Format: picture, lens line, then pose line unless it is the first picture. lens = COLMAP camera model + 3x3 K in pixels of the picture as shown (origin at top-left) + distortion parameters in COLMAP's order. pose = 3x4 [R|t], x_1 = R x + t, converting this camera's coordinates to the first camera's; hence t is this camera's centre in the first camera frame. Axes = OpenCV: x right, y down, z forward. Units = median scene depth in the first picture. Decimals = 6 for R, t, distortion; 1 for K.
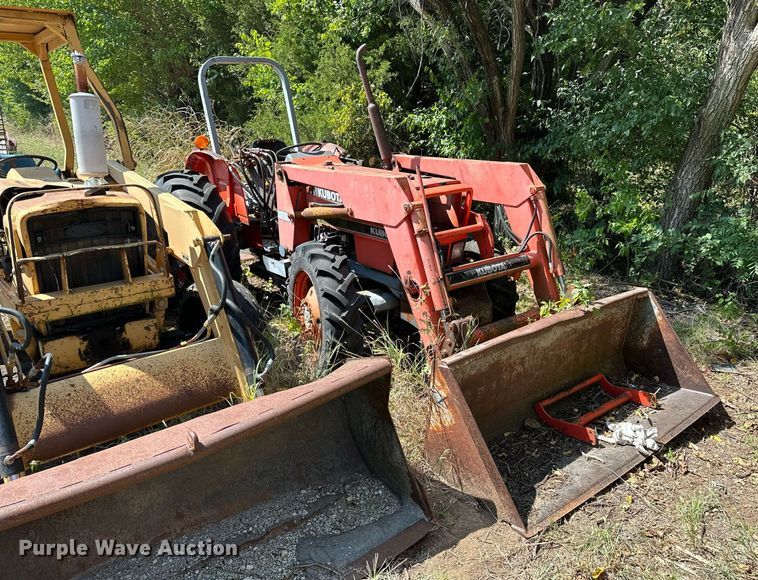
lens RADIAL K [[527.1, 0, 411.5], [0, 527.1, 288.8], [0, 0, 1]] dist [0.002539, 0.000374]
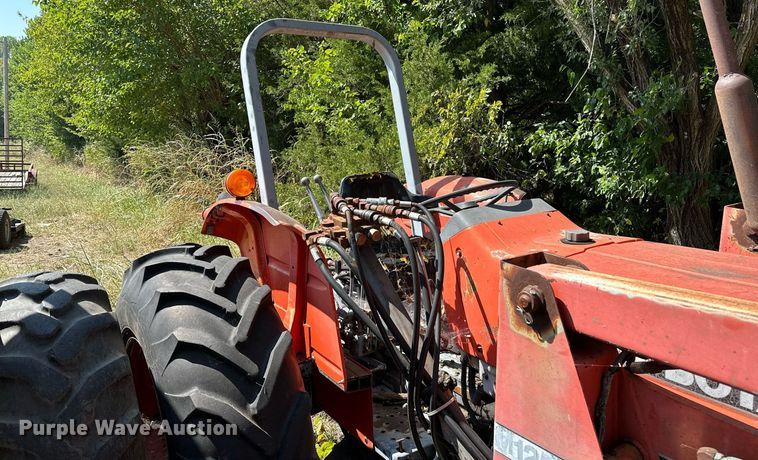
lens RADIAL K [[526.7, 0, 378.2], [0, 526.7, 177.3], [0, 0, 1]] dist [0.072632, -0.103849]
pose [[0.996067, -0.011701, -0.087829, -0.255814], [-0.010744, 0.967976, -0.250811, -0.180202], [0.087952, 0.250768, 0.964043, 0.607116]]
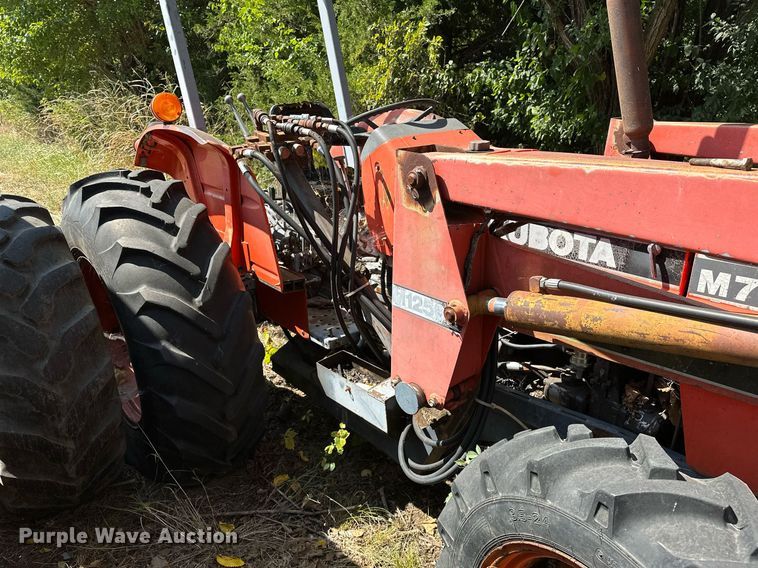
lens RADIAL K [[525.1, 0, 379.0], [0, 525.1, 284.0], [0, 0, 1]] dist [0.063172, -0.088668]
pose [[0.999717, -0.023763, 0.000941, -0.232747], [0.023737, 0.999486, 0.021566, -0.139023], [-0.001453, -0.021538, 0.999767, 0.572241]]
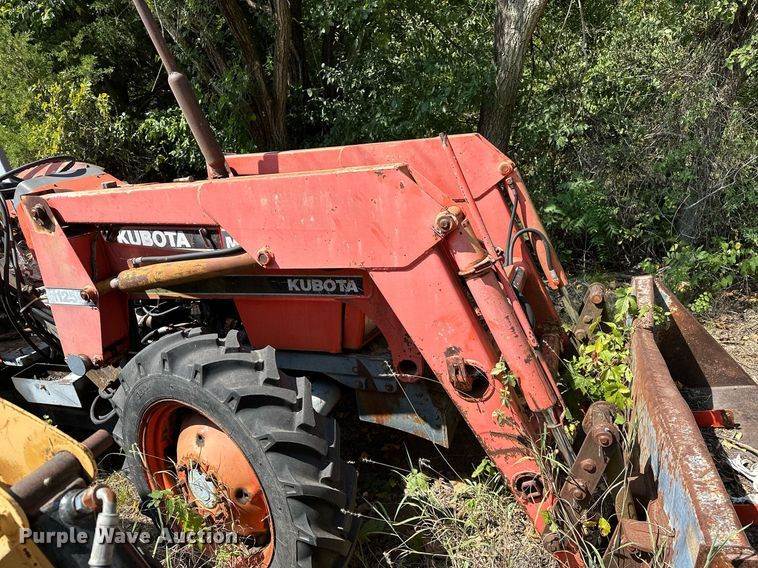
lens RADIAL K [[528.2, 0, 379.0], [0, 528.2, 284.0], [0, 0, 1]] dist [-0.000448, -0.000482]
pose [[0.871850, -0.231259, 0.431738, -0.171153], [0.245497, 0.969116, 0.023350, -0.077750], [-0.423804, 0.085633, 0.901697, 0.368489]]
